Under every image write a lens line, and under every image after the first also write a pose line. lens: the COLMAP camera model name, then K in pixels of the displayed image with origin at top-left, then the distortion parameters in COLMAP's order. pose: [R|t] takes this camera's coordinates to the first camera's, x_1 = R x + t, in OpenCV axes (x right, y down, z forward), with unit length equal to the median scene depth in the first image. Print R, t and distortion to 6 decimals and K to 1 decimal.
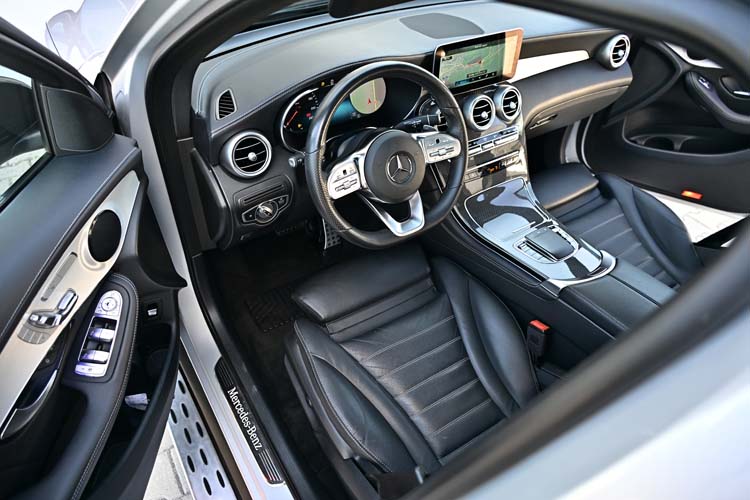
lens RADIAL K [[481.1, 0, 368.5], [0, 481.1, 247.9], [0, 0, 1]] dist [-0.013149, 0.000104]
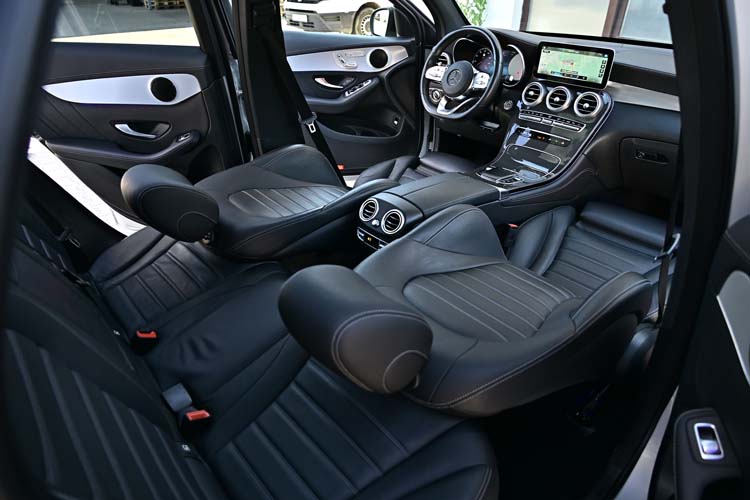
lens RADIAL K [[481.1, 0, 376.7], [0, 481.1, 249.6], [0, 0, 1]] dist [-0.013149, 0.000104]
pose [[0.135967, 0.459725, -0.877591, 1.642594], [-0.678420, 0.688745, 0.255689, 0.022799], [0.721983, 0.560610, 0.405533, 0.310806]]
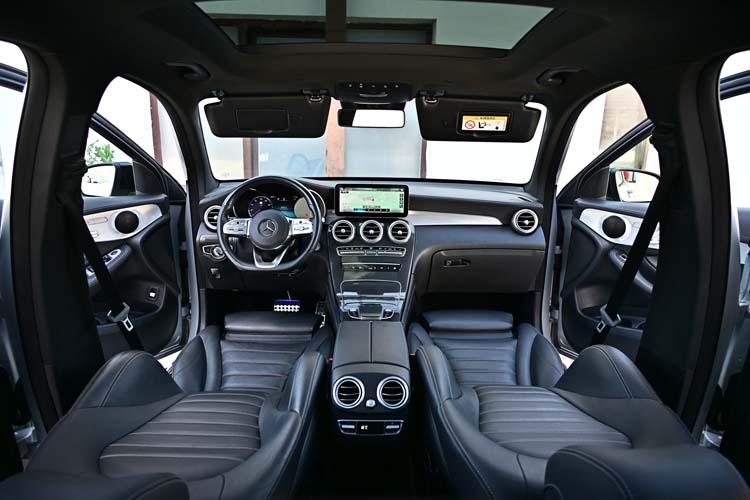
lens RADIAL K [[481.1, 0, 375.4], [0, 481.1, 246.9], [0, 0, 1]] dist [-0.013149, 0.000104]
pose [[0.842584, 0.090960, -0.530828, 1.082693], [-0.352388, 0.838475, -0.415671, 0.392223], [0.407277, 0.537295, 0.738539, -0.079059]]
